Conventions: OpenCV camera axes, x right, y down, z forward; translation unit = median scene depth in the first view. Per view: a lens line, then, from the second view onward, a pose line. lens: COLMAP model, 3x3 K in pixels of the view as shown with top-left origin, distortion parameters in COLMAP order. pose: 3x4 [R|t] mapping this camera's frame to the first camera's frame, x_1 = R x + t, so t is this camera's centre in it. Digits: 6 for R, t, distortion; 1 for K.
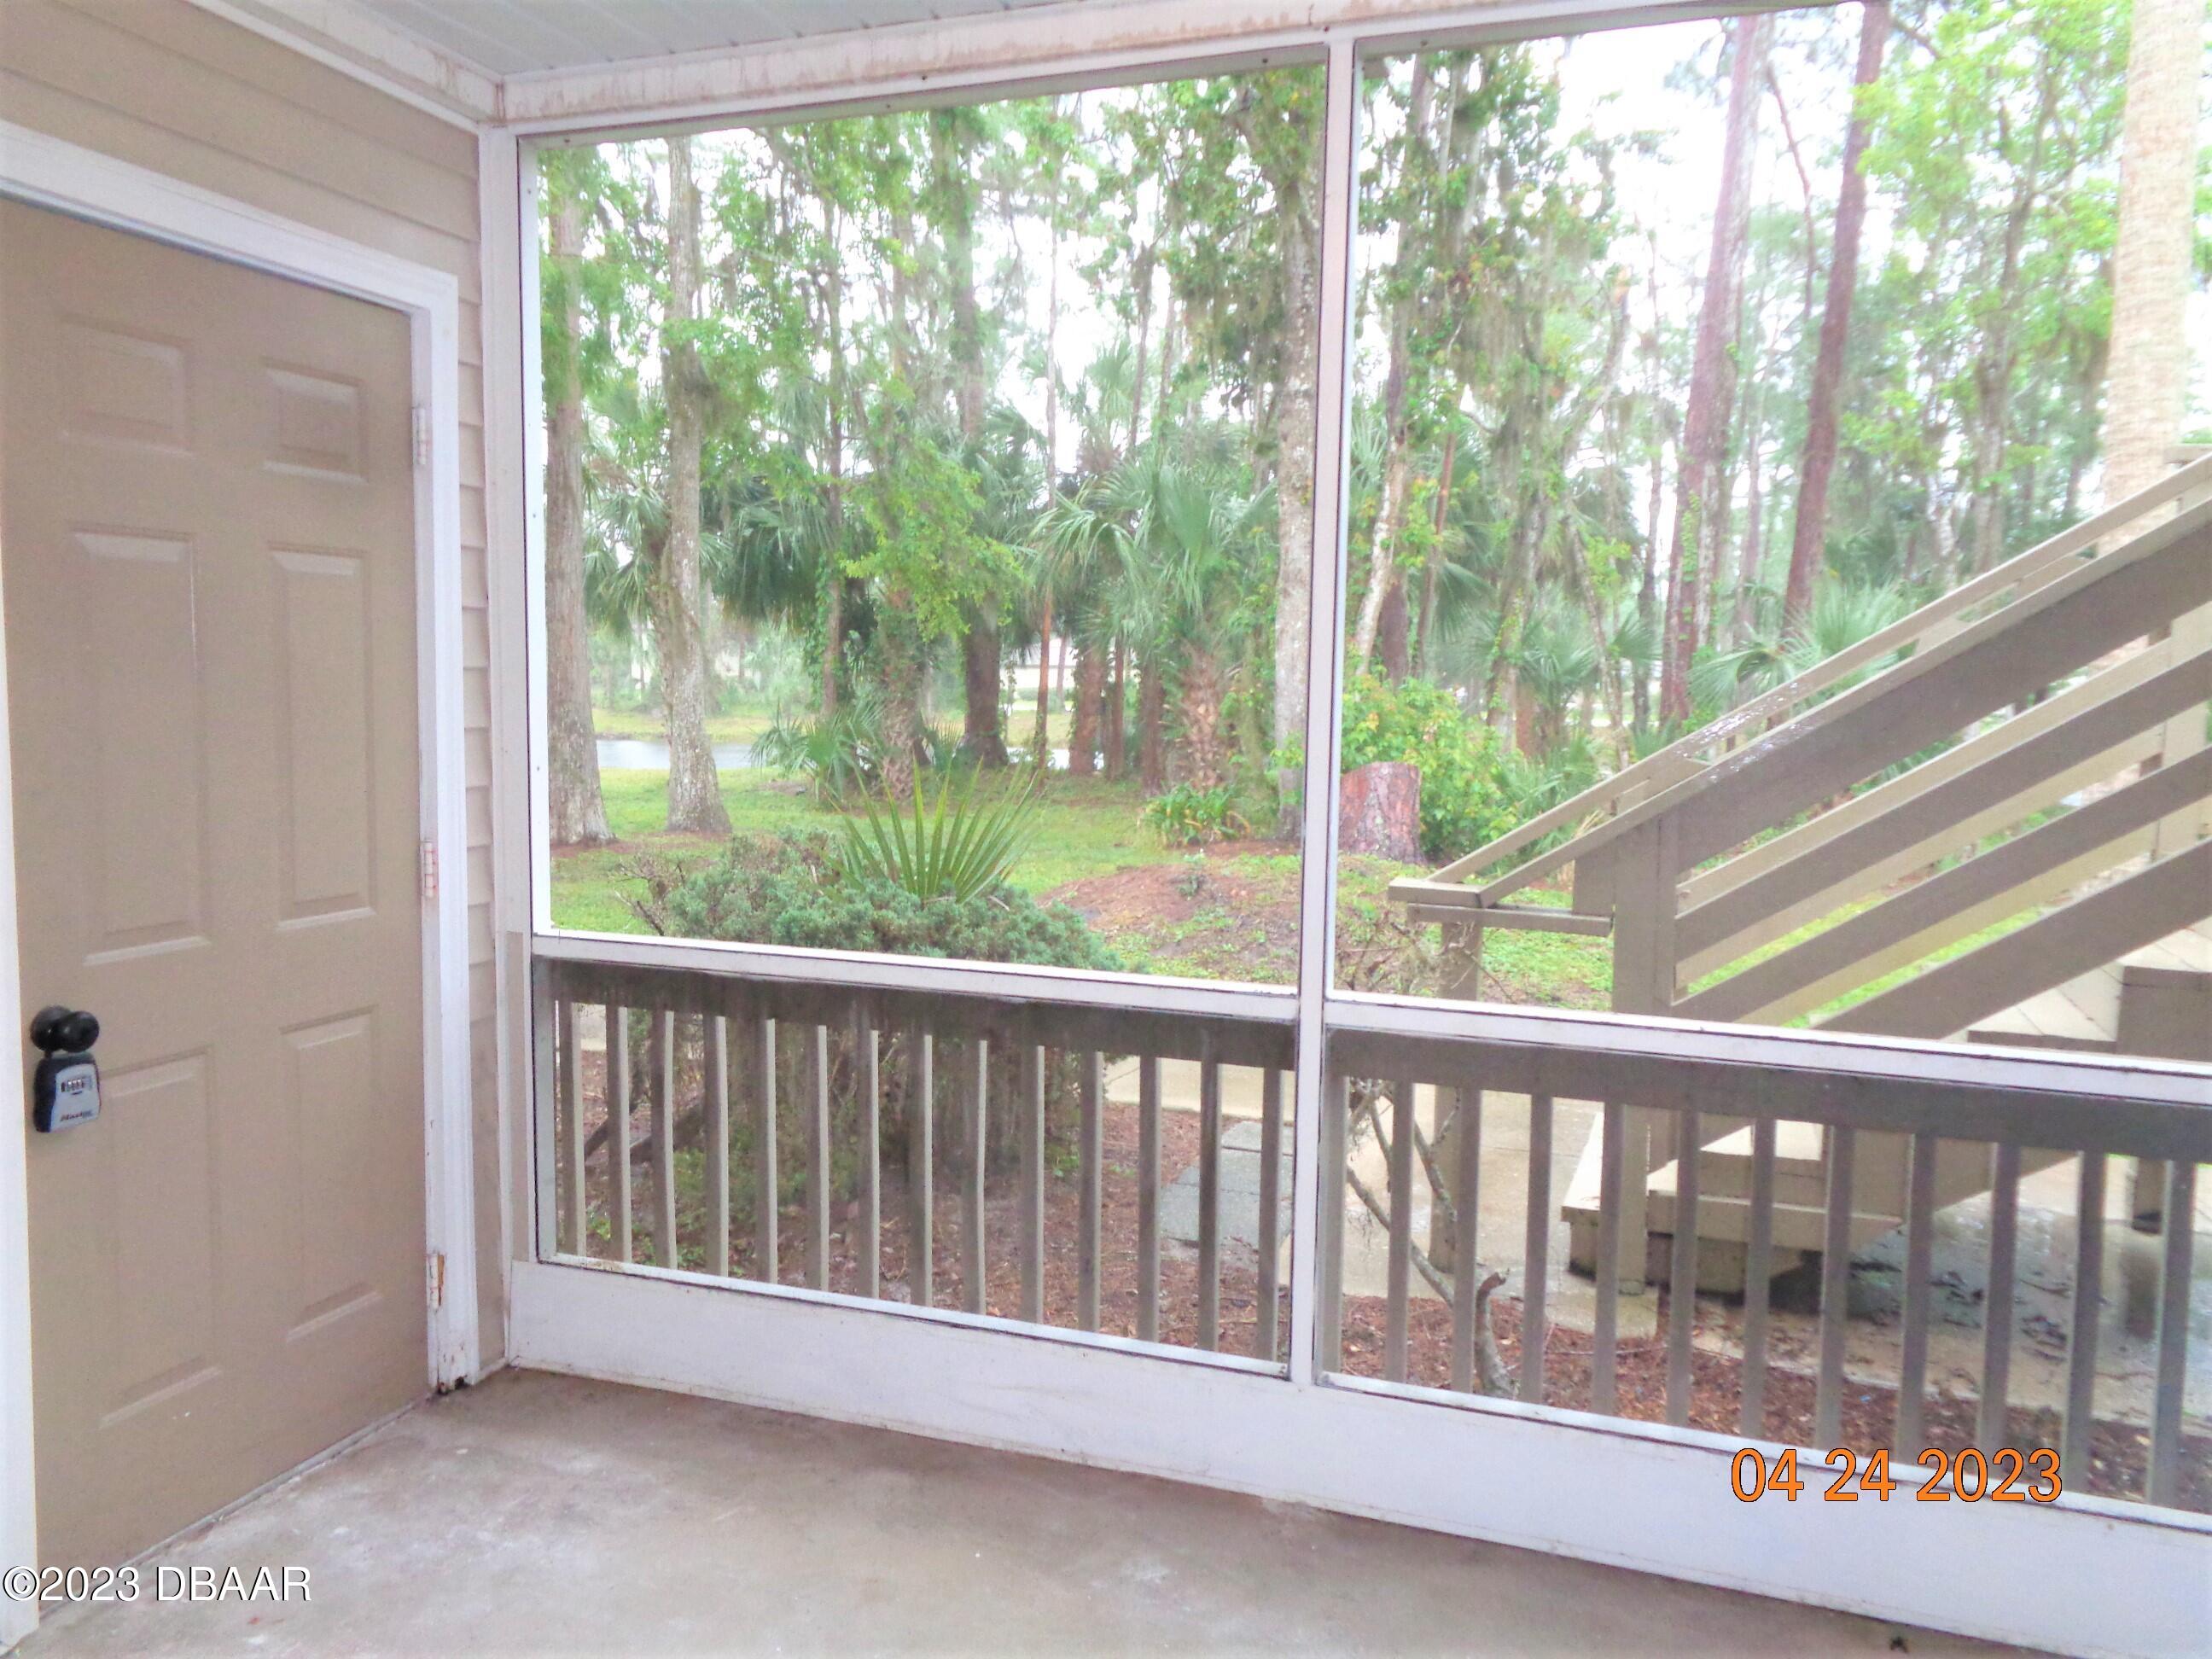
lens RADIAL K [[1680.2, 0, 1108.4], [0, 1680.2, 829.0], [0, 0, 1]] dist [0.013739, 0.001951]
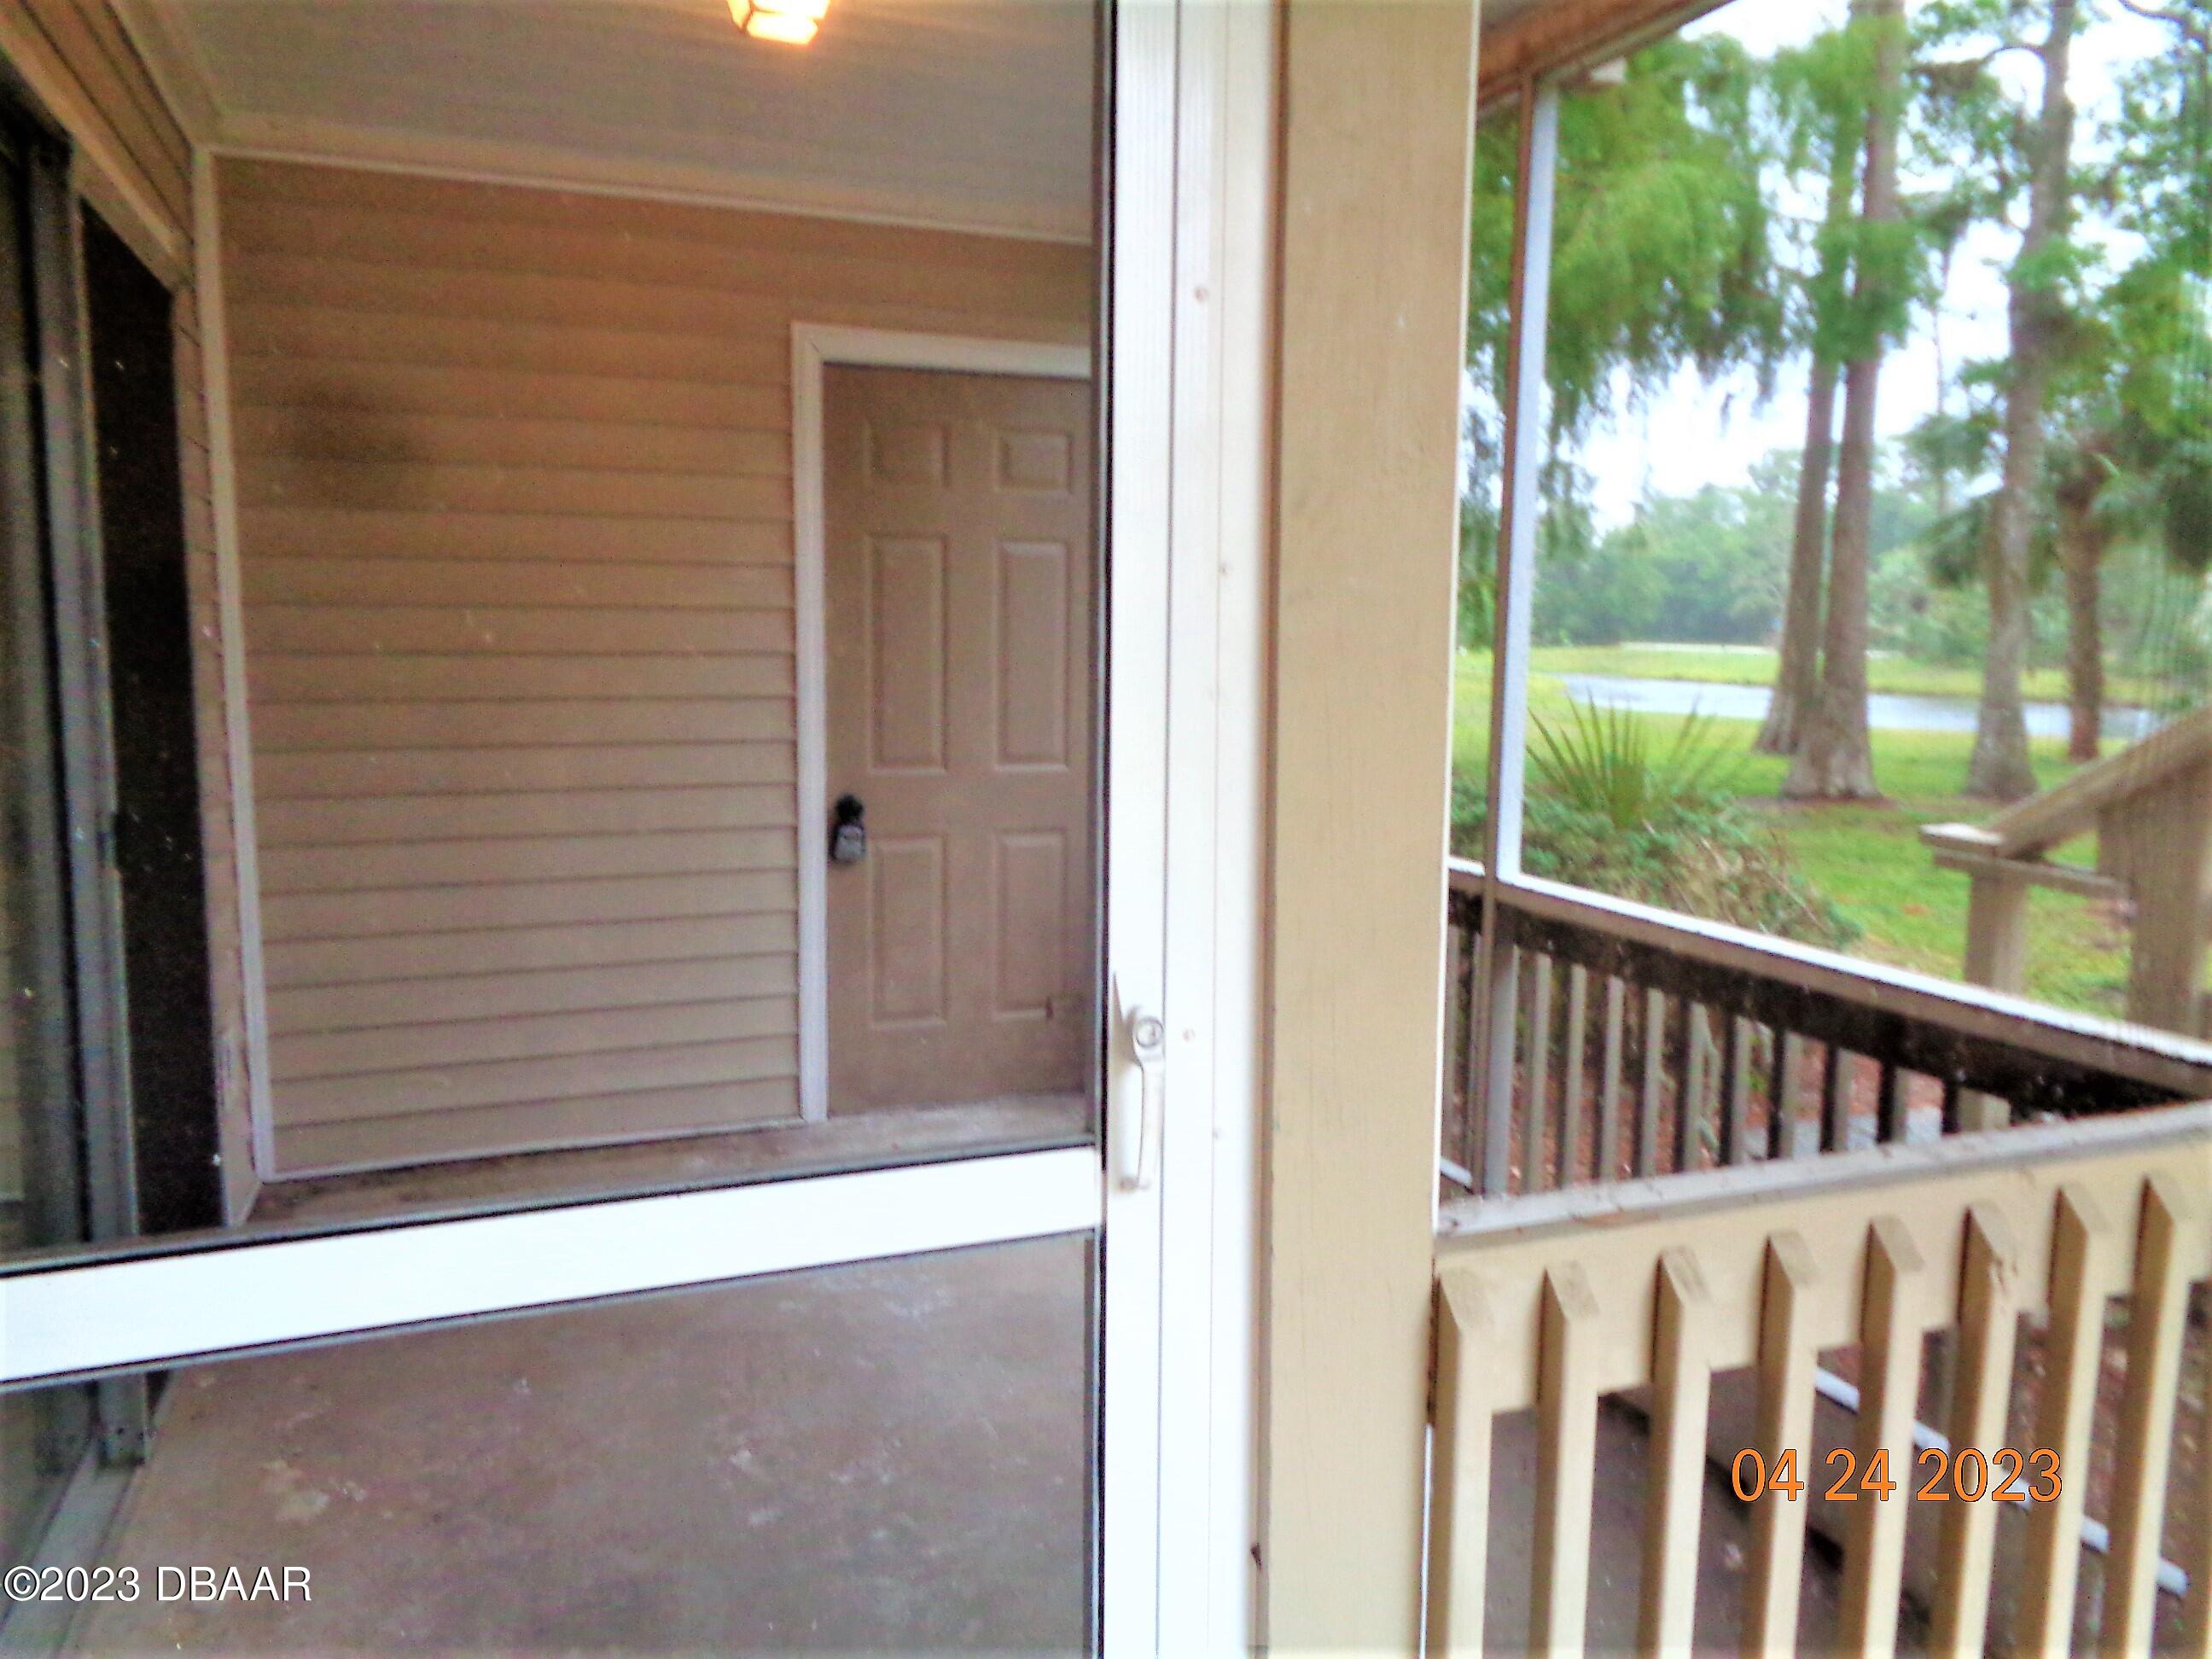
lens RADIAL K [[1655.0, 0, 1097.4], [0, 1655.0, 838.3], [0, 0, 1]] dist [0.006558, -0.005124]
pose [[0.662554, 0.091378, -0.743420, 0.765081], [-0.069052, 0.995755, 0.060853, 0.018730], [0.745825, 0.011016, 0.666051, -0.010100]]
